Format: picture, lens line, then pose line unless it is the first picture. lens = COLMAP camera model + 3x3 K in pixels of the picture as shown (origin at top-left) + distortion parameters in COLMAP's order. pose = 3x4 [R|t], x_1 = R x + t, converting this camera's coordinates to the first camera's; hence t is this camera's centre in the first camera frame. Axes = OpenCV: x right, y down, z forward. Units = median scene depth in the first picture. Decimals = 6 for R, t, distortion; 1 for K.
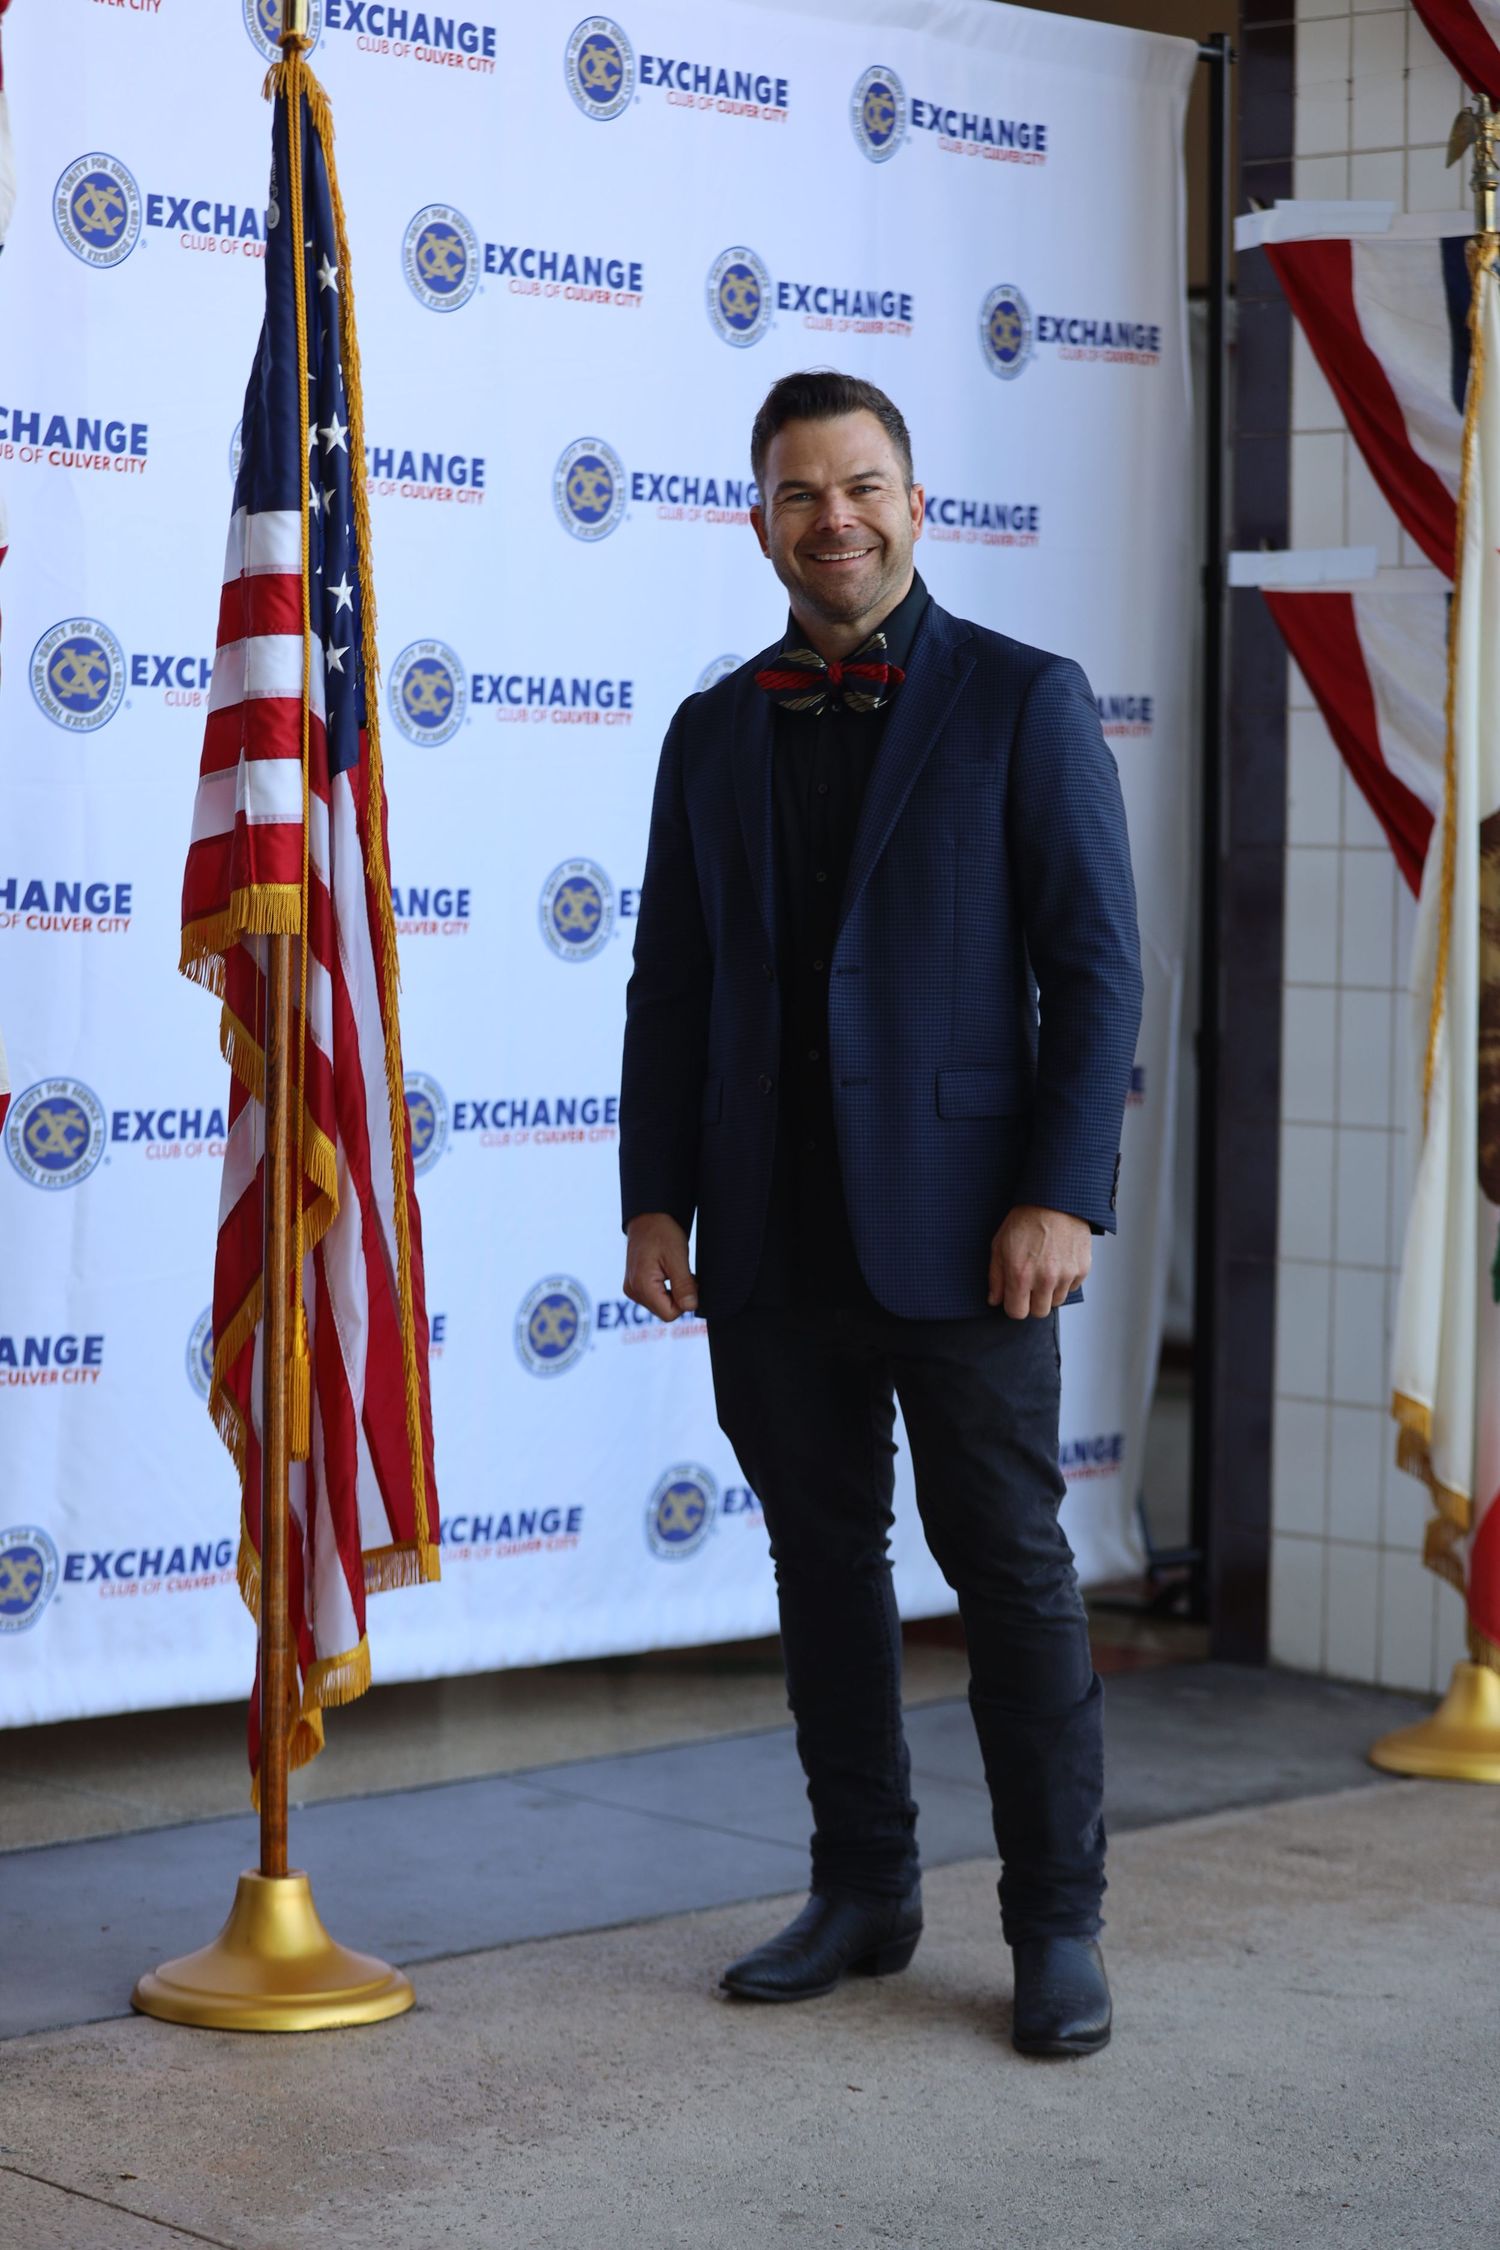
lens RADIAL K [[5660.5, 0, 731.4], [0, 5660.5, 1105.3], [0, 0, 1]] dist [-0.170871, 0.000000]
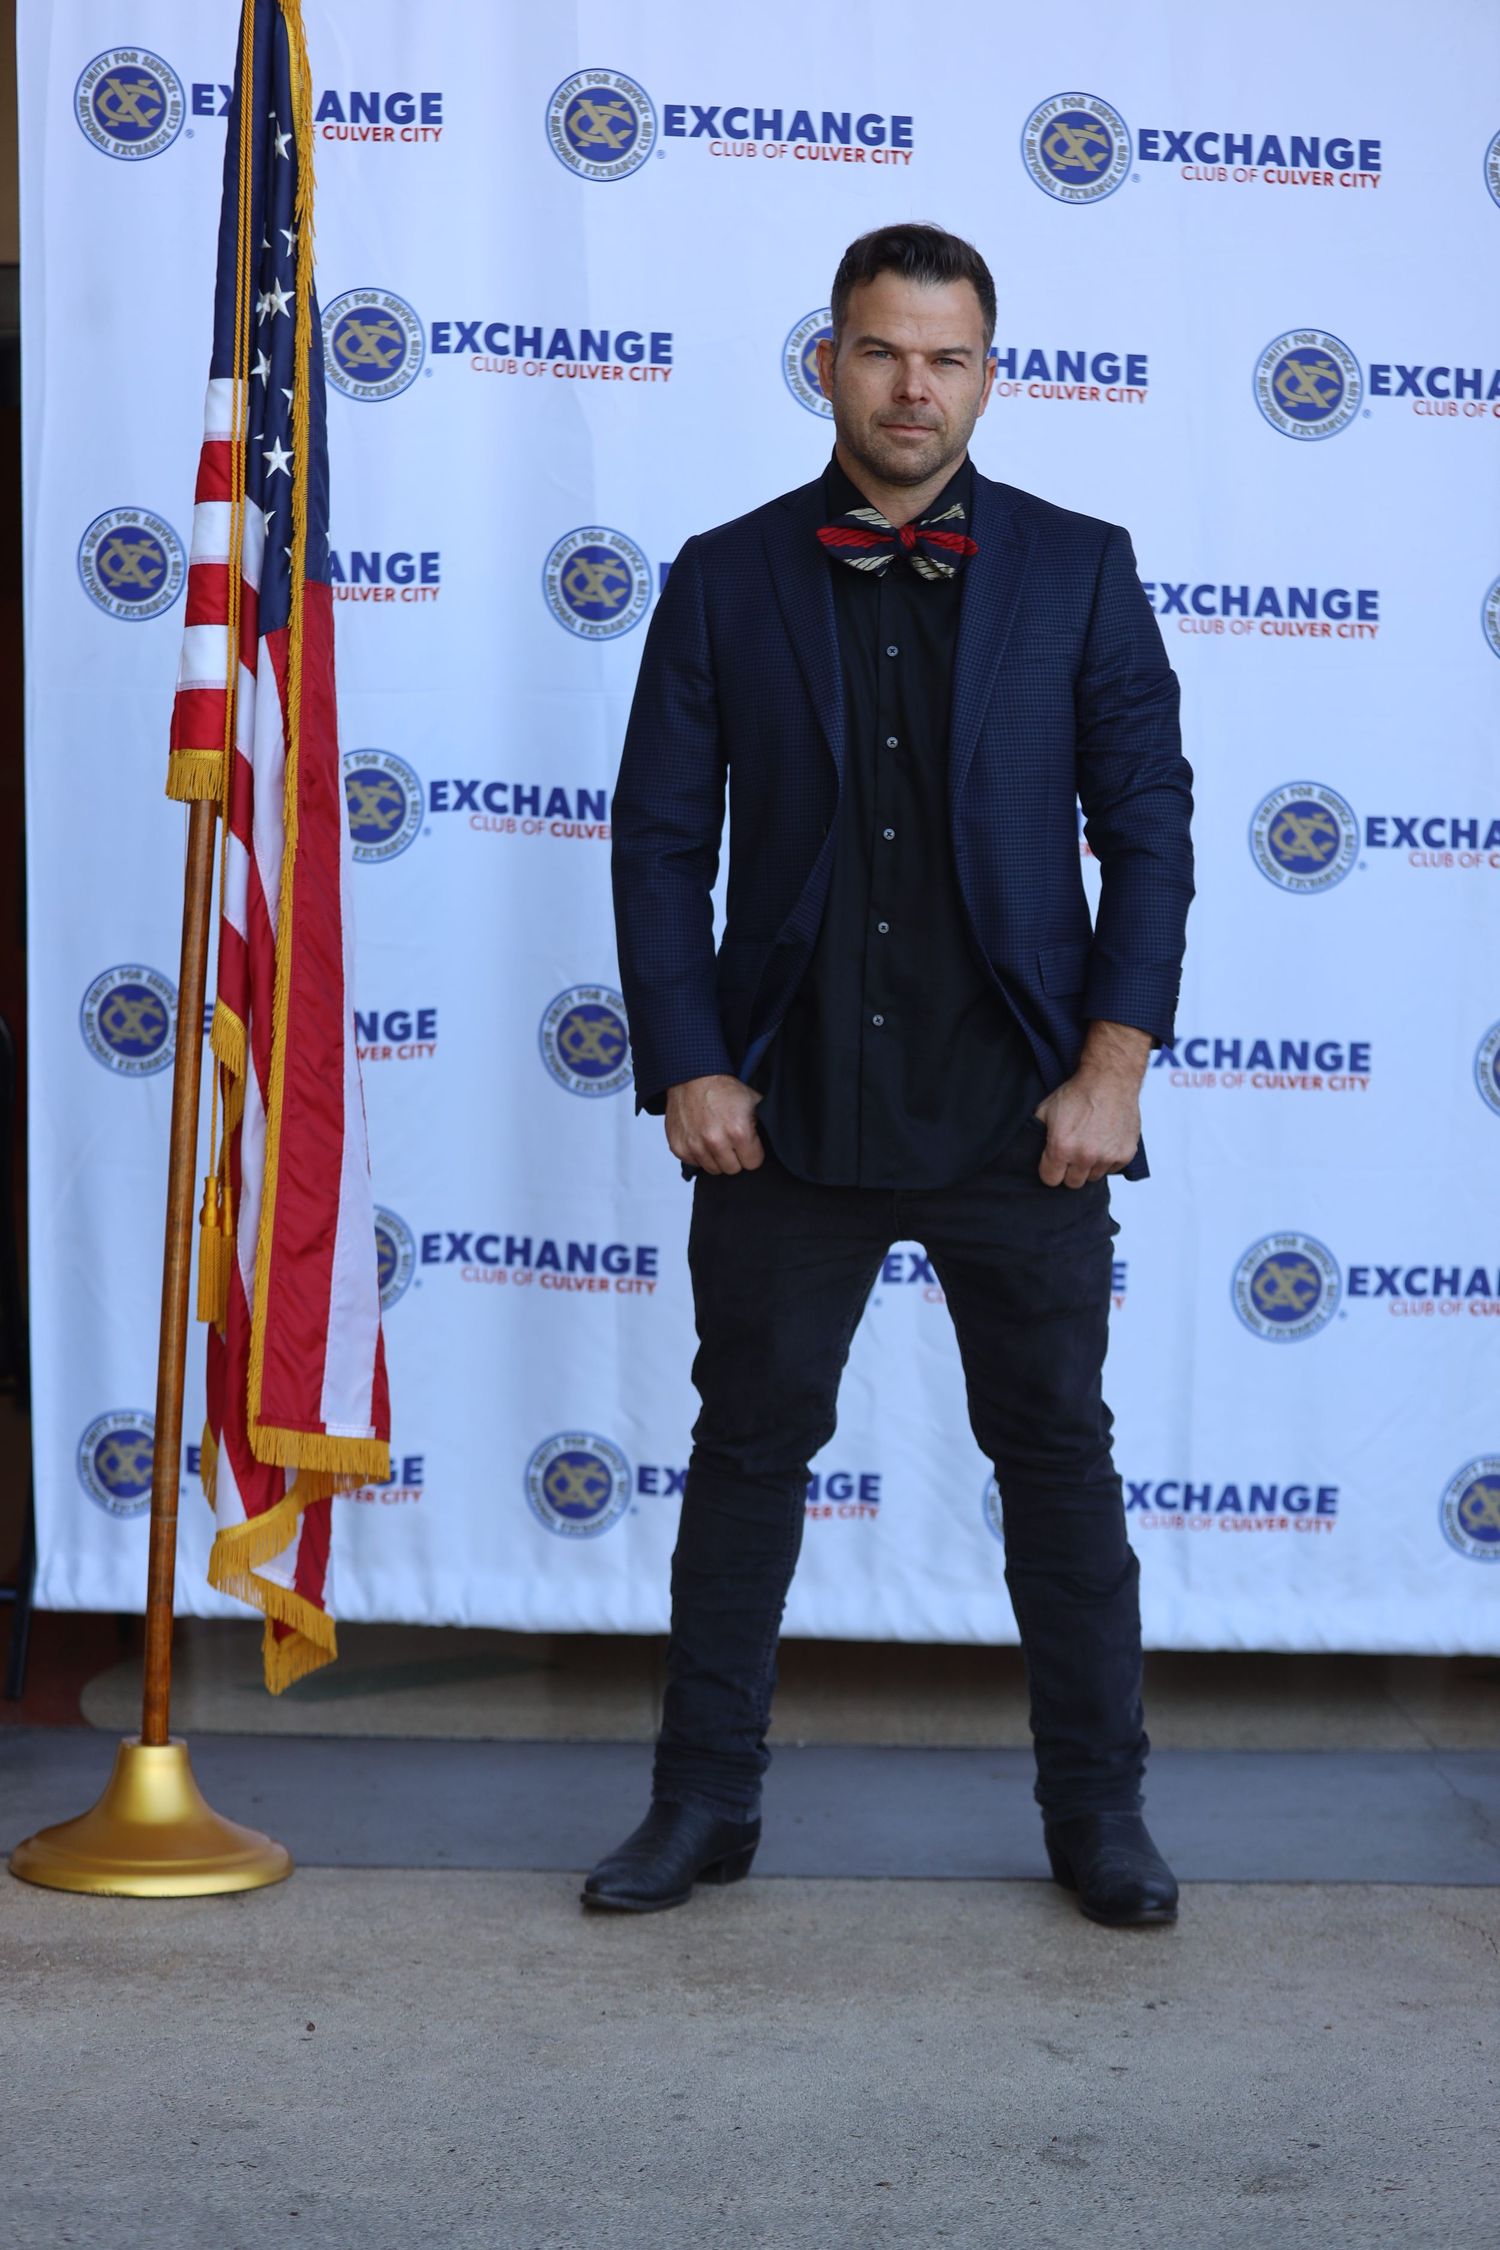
lens RADIAL K [[5086.0, 0, 750.7], [0, 5086.0, 1121.1], [0, 0, 1]] dist [-0.269410, 0.000000]
pose [[0.689308, 0.028794, -0.723896, 0.559352], [-0.050590, 0.998684, -0.008449, 0.025638], [0.722700, 0.042446, 0.689857, 0.398722]]
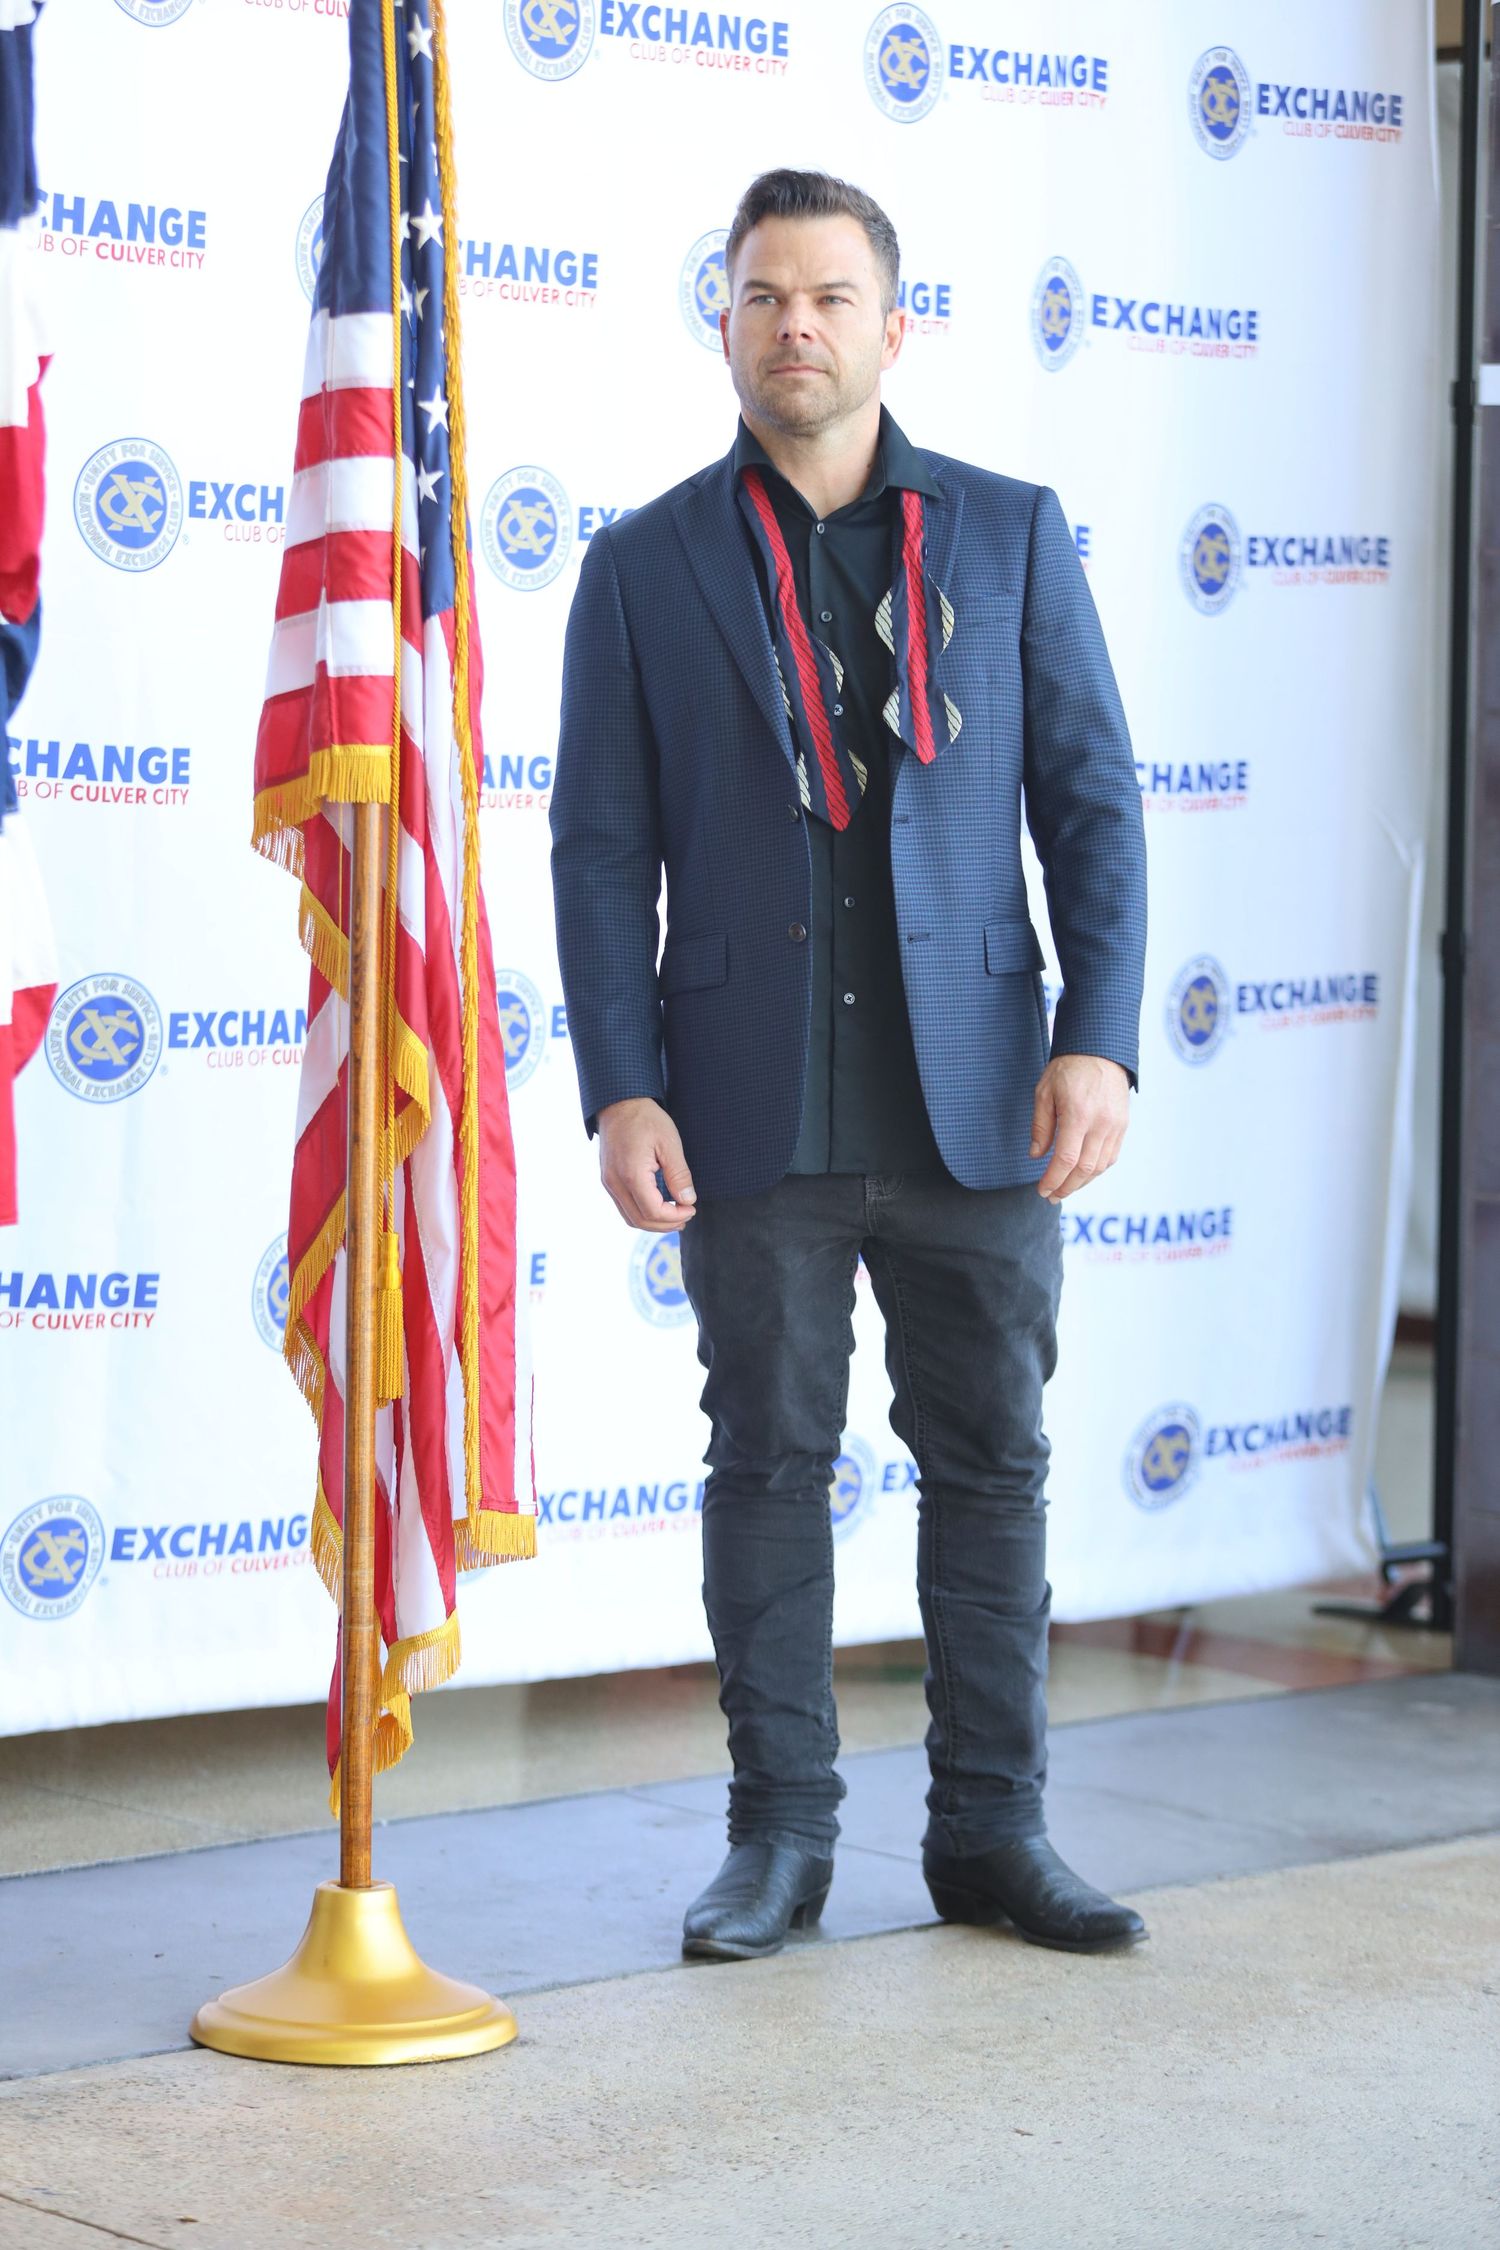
lens RADIAL K [[6966.5, 0, 717.1], [0, 6966.5, 1162.4], [0, 0, 1]] dist [0.073027, 0.000000]
pose [[0.999626, 0.003516, -0.027104, 0.002787], [-0.003118, 0.999887, 0.014731, 0.007954], [0.027153, -0.014641, 0.999524, -0.061526]]
